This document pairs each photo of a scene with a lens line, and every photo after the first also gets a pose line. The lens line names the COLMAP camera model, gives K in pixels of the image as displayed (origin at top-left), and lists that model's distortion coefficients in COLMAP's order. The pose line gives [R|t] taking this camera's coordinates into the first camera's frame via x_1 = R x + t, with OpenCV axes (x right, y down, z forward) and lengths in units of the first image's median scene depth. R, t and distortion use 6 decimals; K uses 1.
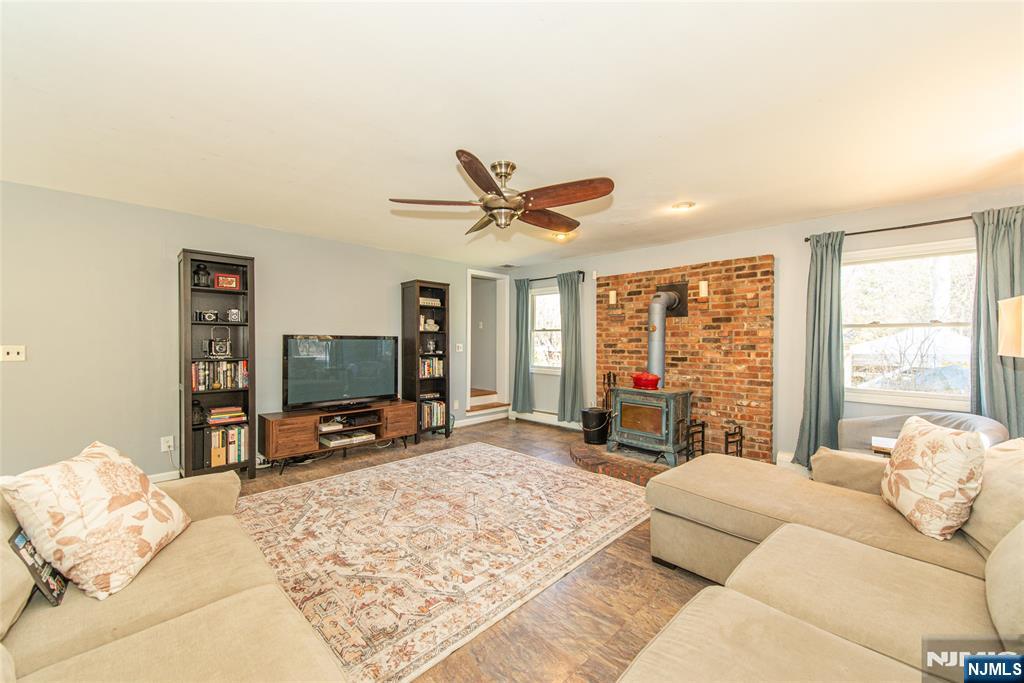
lens RADIAL K [[403.3, 0, 510.7], [0, 403.3, 340.4], [0, 0, 1]] dist [0.017265, -0.004516]
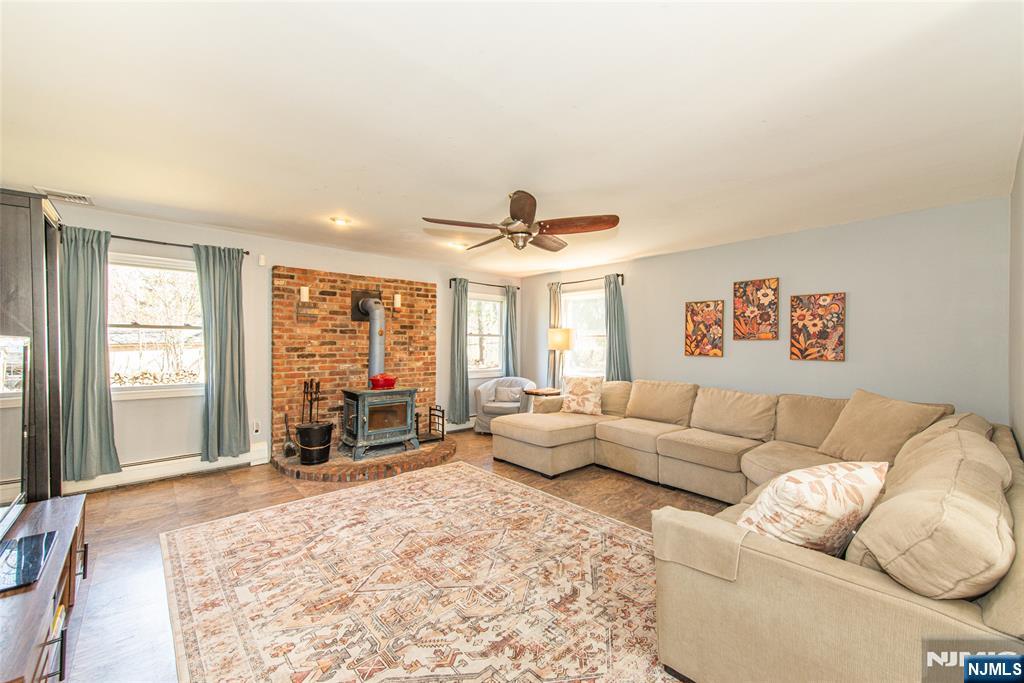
lens RADIAL K [[403.3, 0, 520.1], [0, 403.3, 345.9], [0, 0, 1]] dist [0.017265, -0.004516]
pose [[0.040103, -0.017466, 0.999043, -0.846919], [-0.008575, 0.999804, 0.017823, -0.020770], [-0.999159, -0.009281, 0.039945, 0.694376]]
